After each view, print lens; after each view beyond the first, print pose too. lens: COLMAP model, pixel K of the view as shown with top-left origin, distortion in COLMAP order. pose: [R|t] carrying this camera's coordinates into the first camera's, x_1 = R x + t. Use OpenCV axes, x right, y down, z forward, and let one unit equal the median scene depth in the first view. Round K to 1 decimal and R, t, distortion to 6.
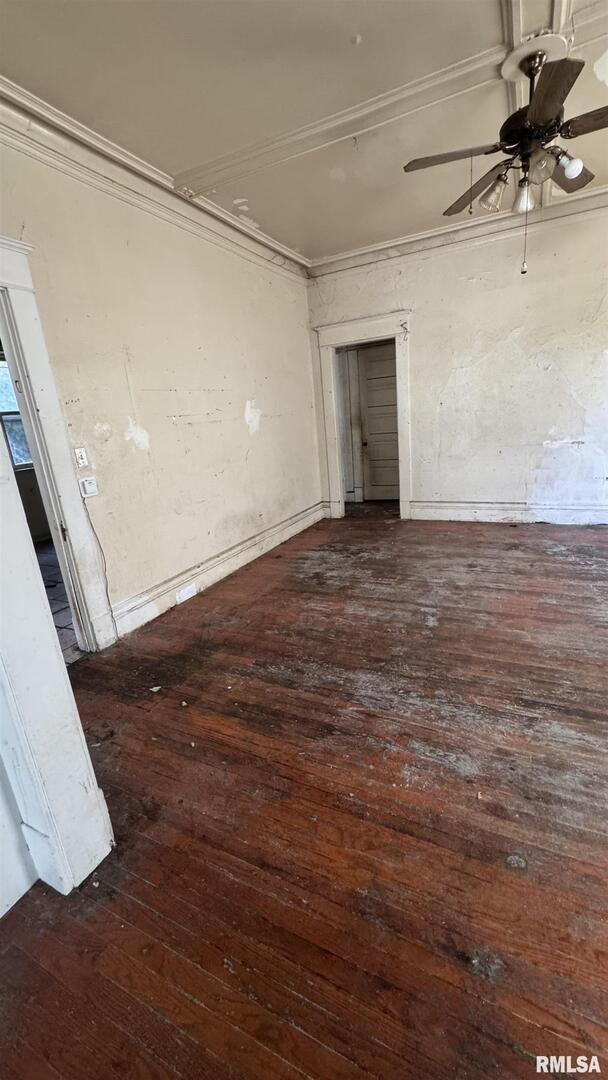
lens RADIAL K [[432.3, 0, 303.2], [0, 432.3, 539.5], [0, 0, 1]] dist [-0.000149, -0.000093]
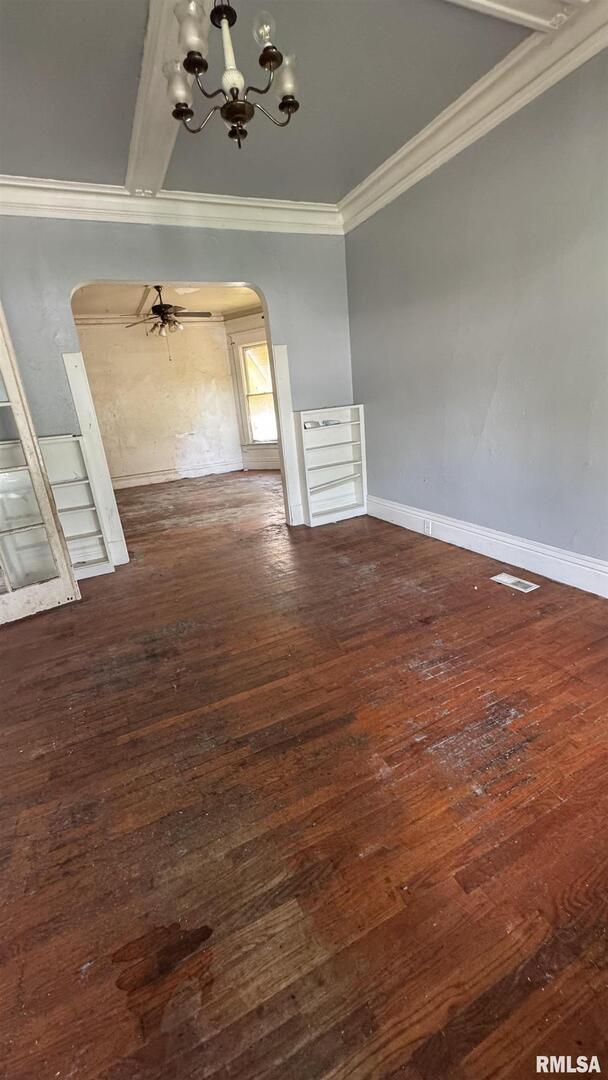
lens RADIAL K [[432.3, 0, 304.9], [0, 432.3, 539.3], [0, 0, 1]] dist [-0.000149, -0.000093]
pose [[0.629260, -0.221569, 0.744943, -0.598799], [0.252695, 0.964751, 0.073493, 0.219327], [-0.734968, 0.141997, 0.663068, -0.605237]]
